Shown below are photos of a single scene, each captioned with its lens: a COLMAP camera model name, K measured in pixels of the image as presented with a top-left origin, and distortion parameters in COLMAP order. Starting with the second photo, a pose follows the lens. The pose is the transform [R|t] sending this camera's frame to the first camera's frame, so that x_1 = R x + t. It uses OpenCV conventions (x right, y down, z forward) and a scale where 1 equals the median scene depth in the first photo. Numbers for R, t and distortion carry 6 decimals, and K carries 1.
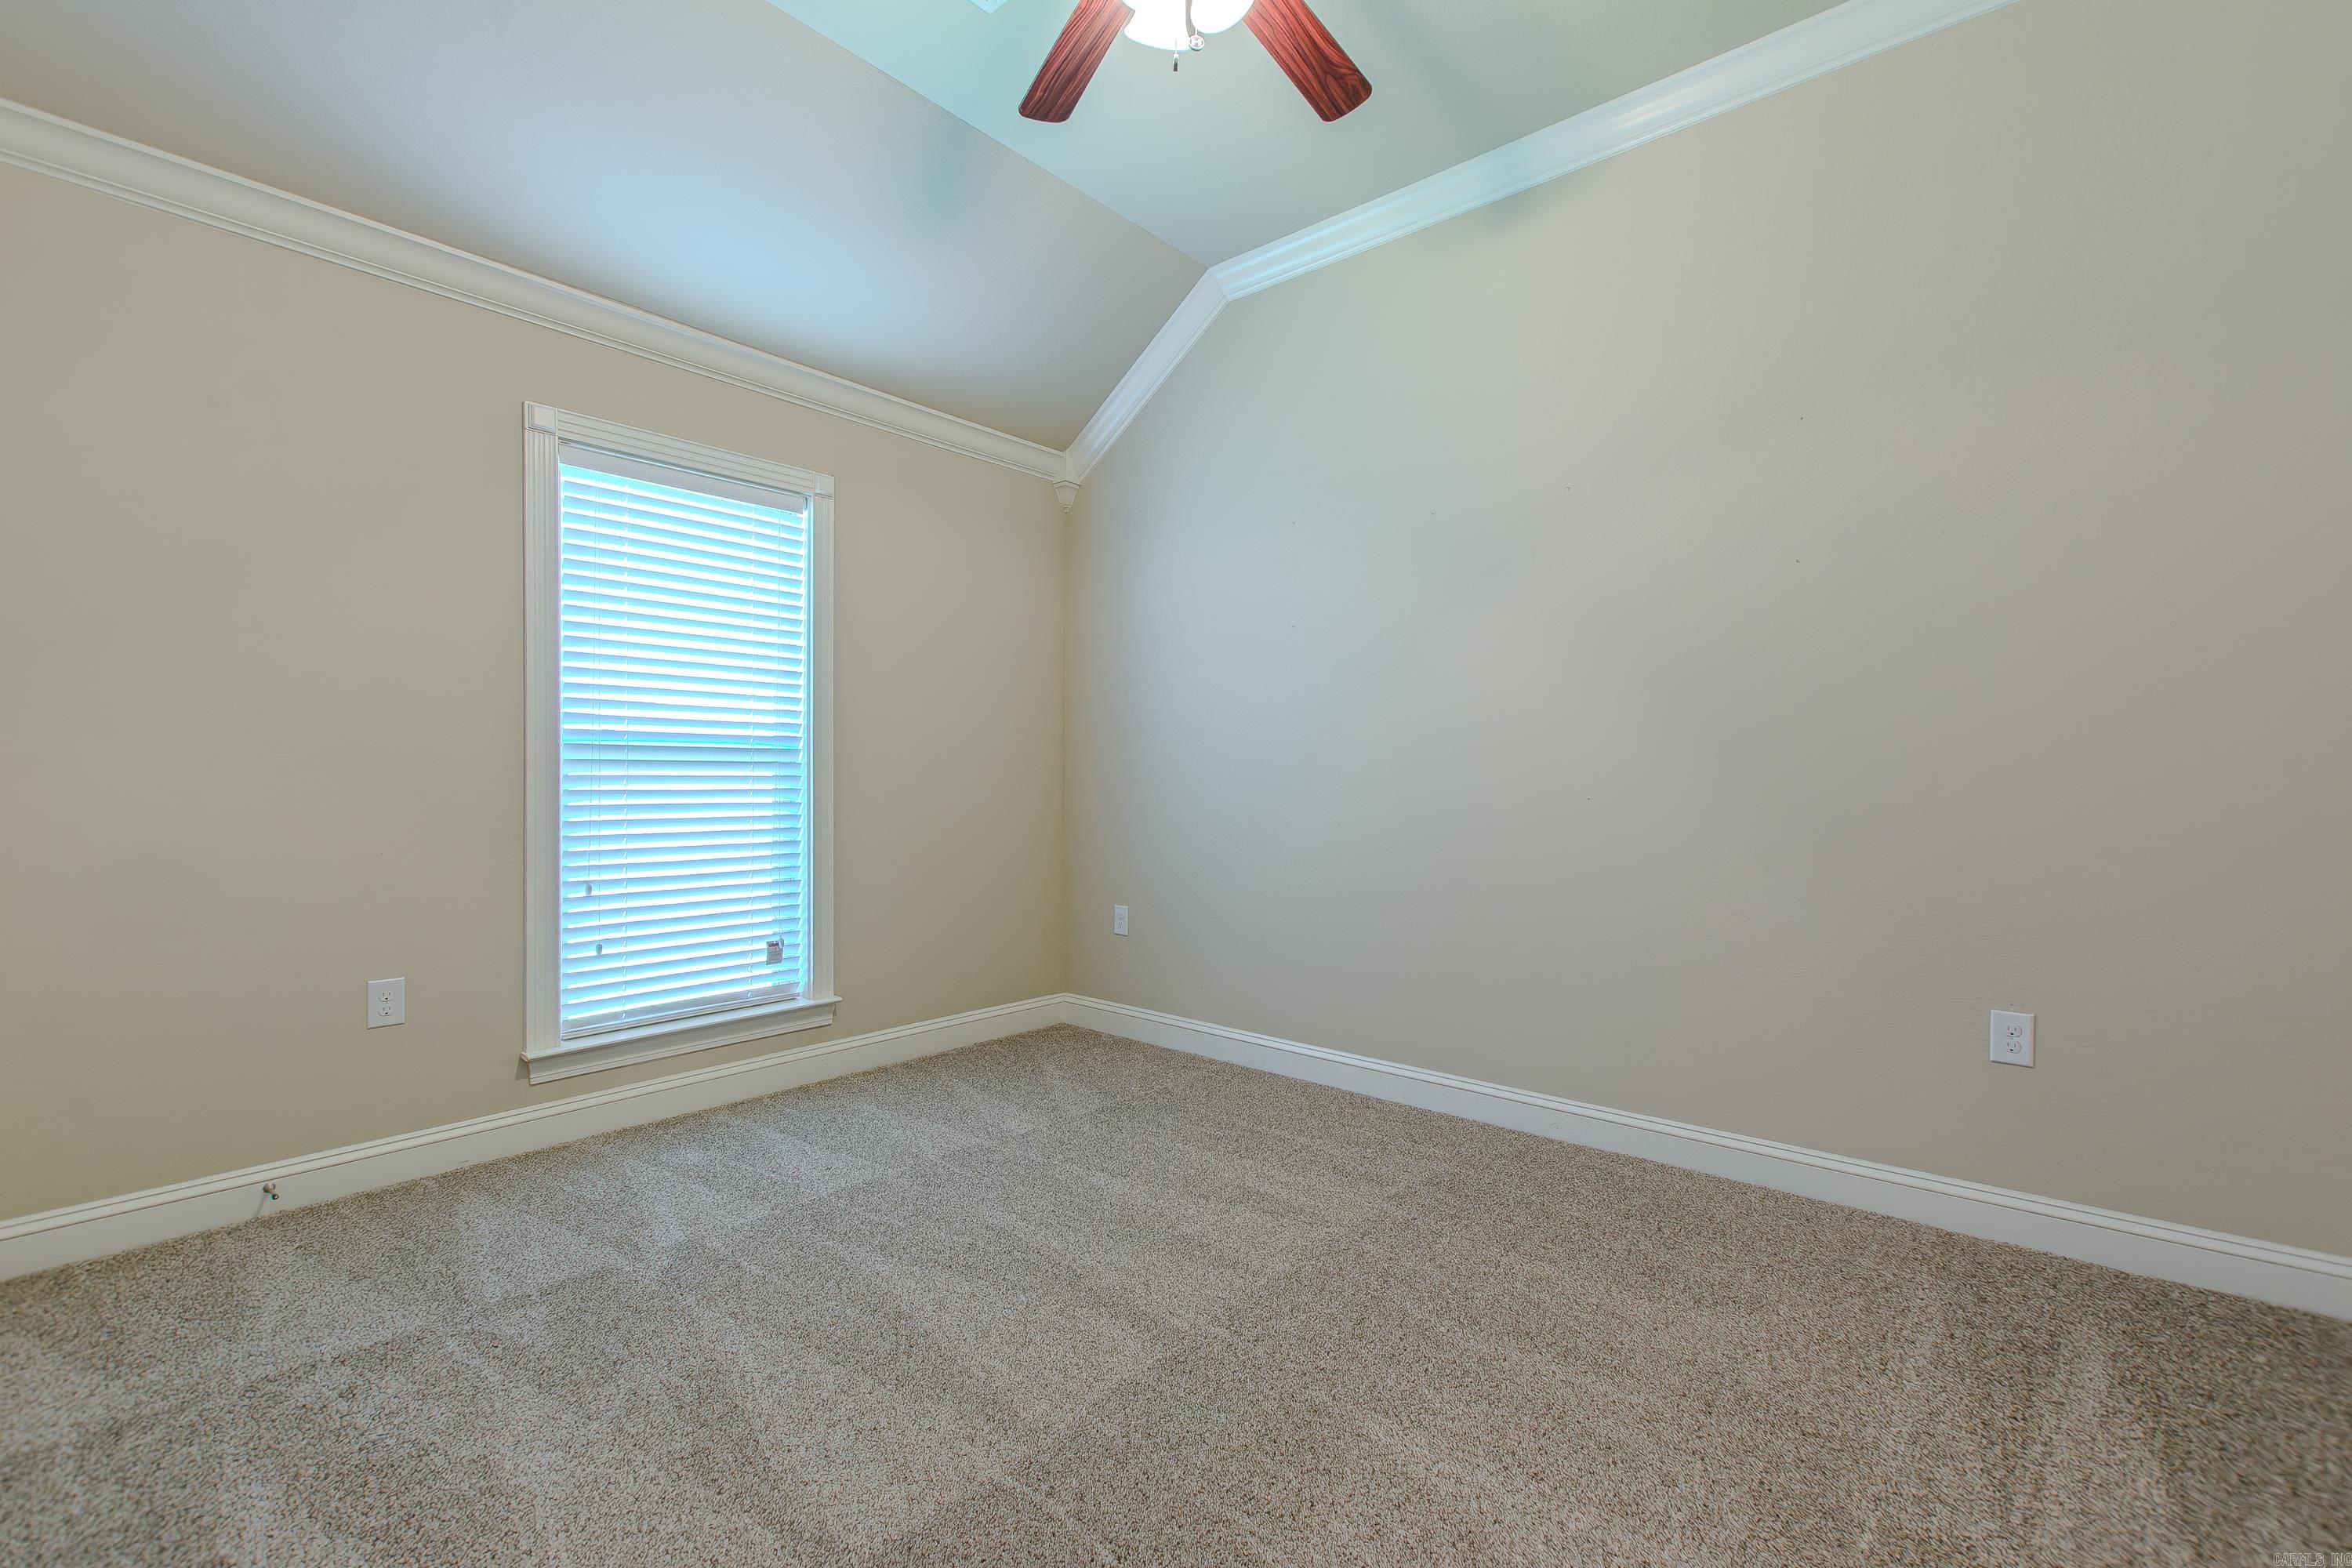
lens RADIAL K [[1025.5, 0, 1186.0], [0, 1025.5, 783.1], [0, 0, 1]] dist [0.002049, -0.000682]
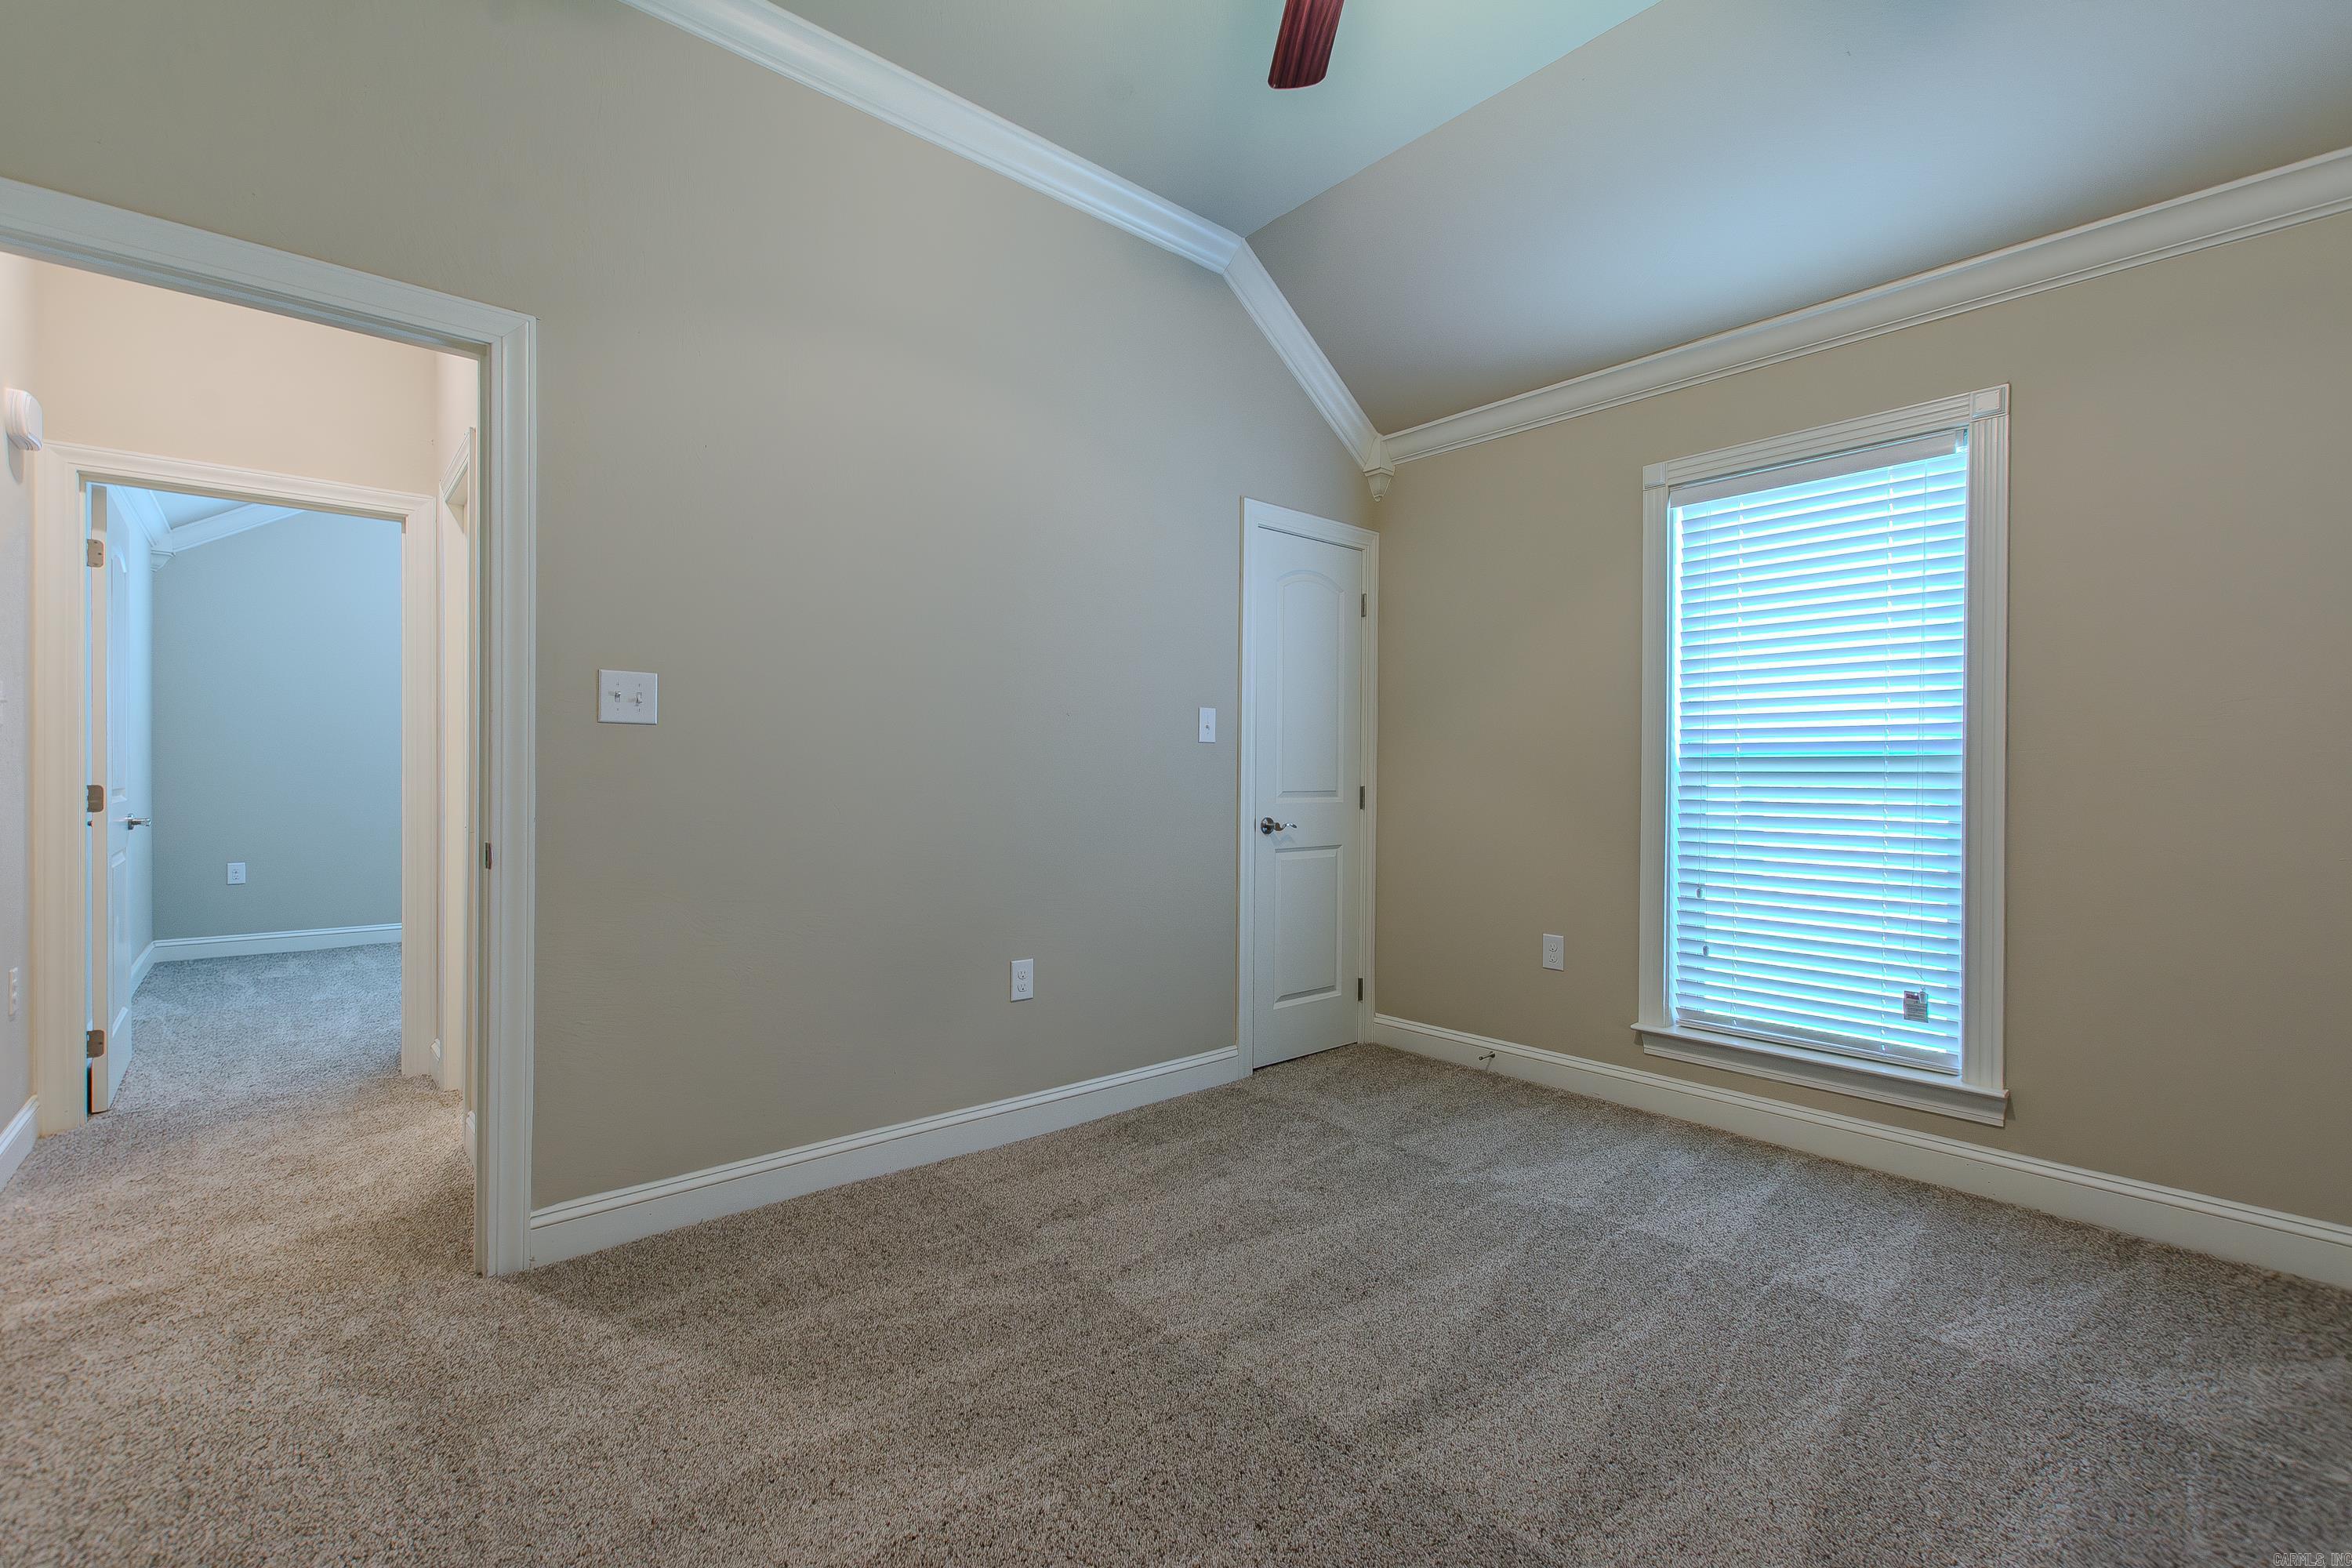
lens RADIAL K [[1025.5, 0, 1186.0], [0, 1025.5, 783.1], [0, 0, 1]] dist [0.002049, -0.000682]
pose [[-0.144249, 0.001848, -0.989540, 0.571812], [-0.017631, 0.999835, 0.004437, -0.006363], [0.989384, 0.018087, -0.144192, 0.638544]]
